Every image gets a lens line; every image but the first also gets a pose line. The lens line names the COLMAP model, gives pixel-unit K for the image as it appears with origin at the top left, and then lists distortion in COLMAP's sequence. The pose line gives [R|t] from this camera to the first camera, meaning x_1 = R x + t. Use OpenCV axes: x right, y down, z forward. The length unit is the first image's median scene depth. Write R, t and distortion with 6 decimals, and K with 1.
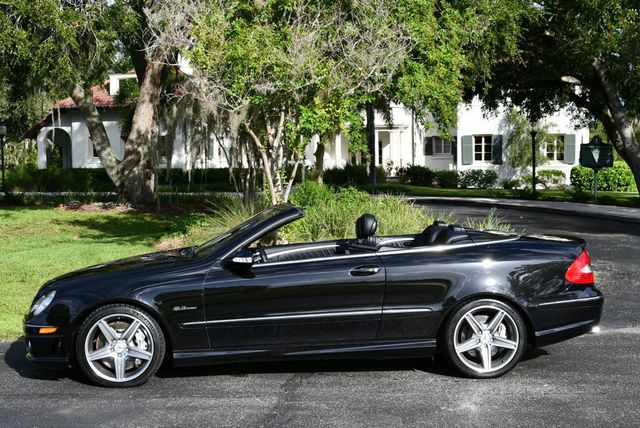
lens RADIAL K [[1011.0, 0, 320.0], [0, 1011.0, 214.0], [0, 0, 1]] dist [-0.016212, -0.088228]
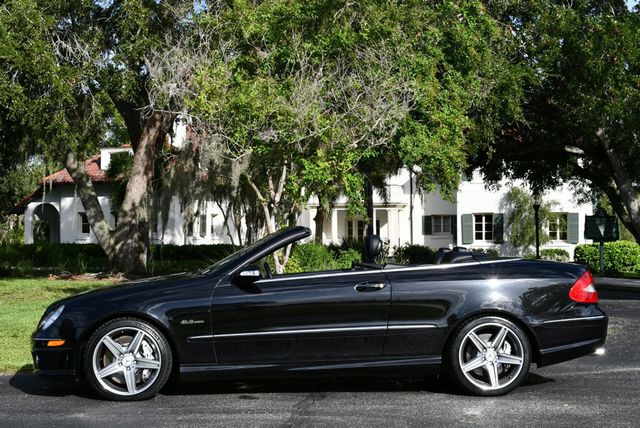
lens RADIAL K [[1047.1, 0, 320.0], [0, 1047.1, 214.0], [0, 0, 1]] dist [-0.009865, -0.082466]
pose [[0.999966, 0.004030, 0.007198, -0.005005], [-0.003378, 0.996082, -0.088370, 0.018107], [-0.007526, 0.088342, 0.996062, -0.004089]]
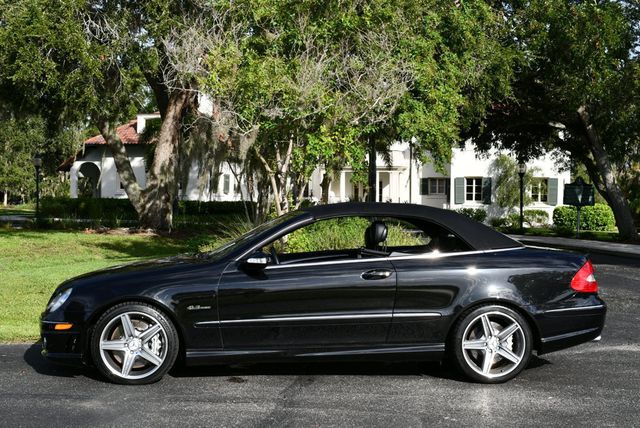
lens RADIAL K [[901.8, 0, 320.0], [0, 901.8, 214.0], [0, 0, 1]] dist [-0.037736, -0.069464]
pose [[0.999751, 0.021375, -0.006365, 0.000544], [-0.021614, 0.998958, -0.040198, 0.007528], [0.005500, 0.040326, 0.999171, 0.028957]]
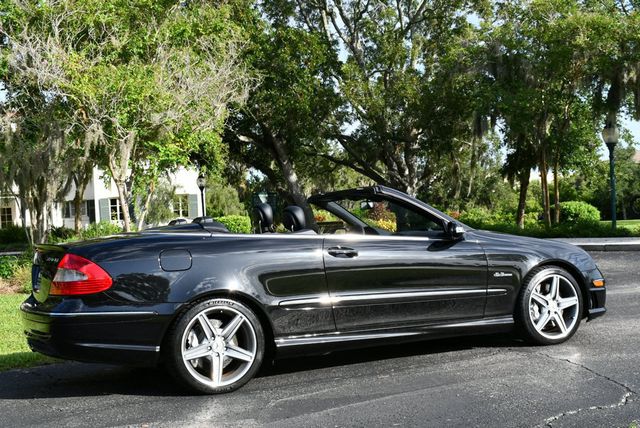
lens RADIAL K [[863.9, 0, 320.0], [0, 863.9, 214.0], [0, 0, 1]] dist [-0.033586, -0.056575]
pose [[0.881154, -0.041060, 0.471043, -0.146211], [0.075607, 0.995639, -0.054644, 0.015981], [-0.466745, 0.083764, 0.880416, 0.063663]]
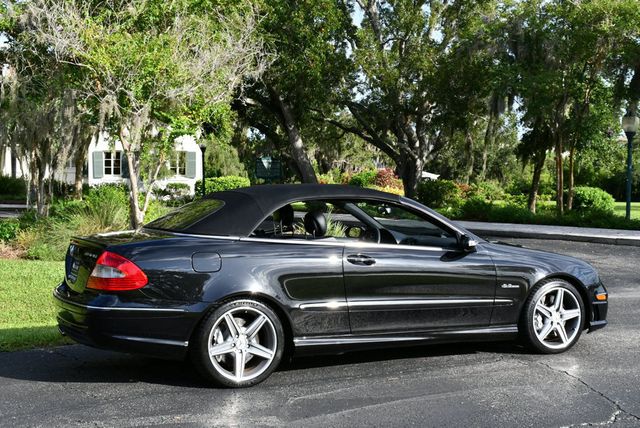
lens RADIAL K [[918.0, 0, 320.0], [0, 918.0, 214.0], [0, 0, 1]] dist [-0.021009, -0.055179]
pose [[0.882224, -0.014049, 0.470621, -0.161832], [0.021053, 0.999732, -0.009622, 0.005504], [-0.470360, 0.018397, 0.882283, 0.044492]]
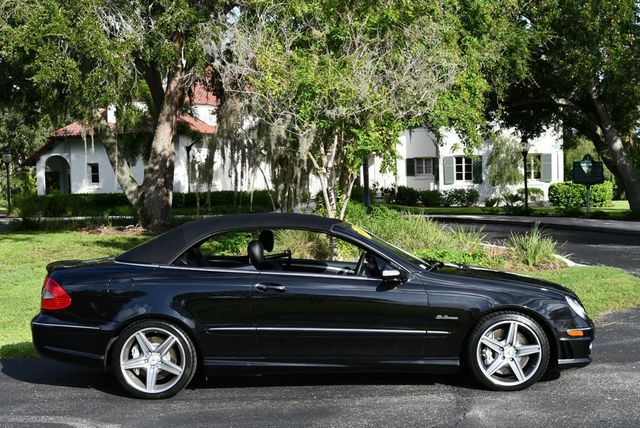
lens RADIAL K [[981.7, 0, 320.0], [0, 981.7, 214.0], [0, 0, 1]] dist [-0.016623, -0.049190]
pose [[0.998821, -0.018725, 0.044792, -0.051742], [0.019698, 0.999577, -0.021379, 0.001653], [-0.044373, 0.022236, 0.998768, -0.012824]]
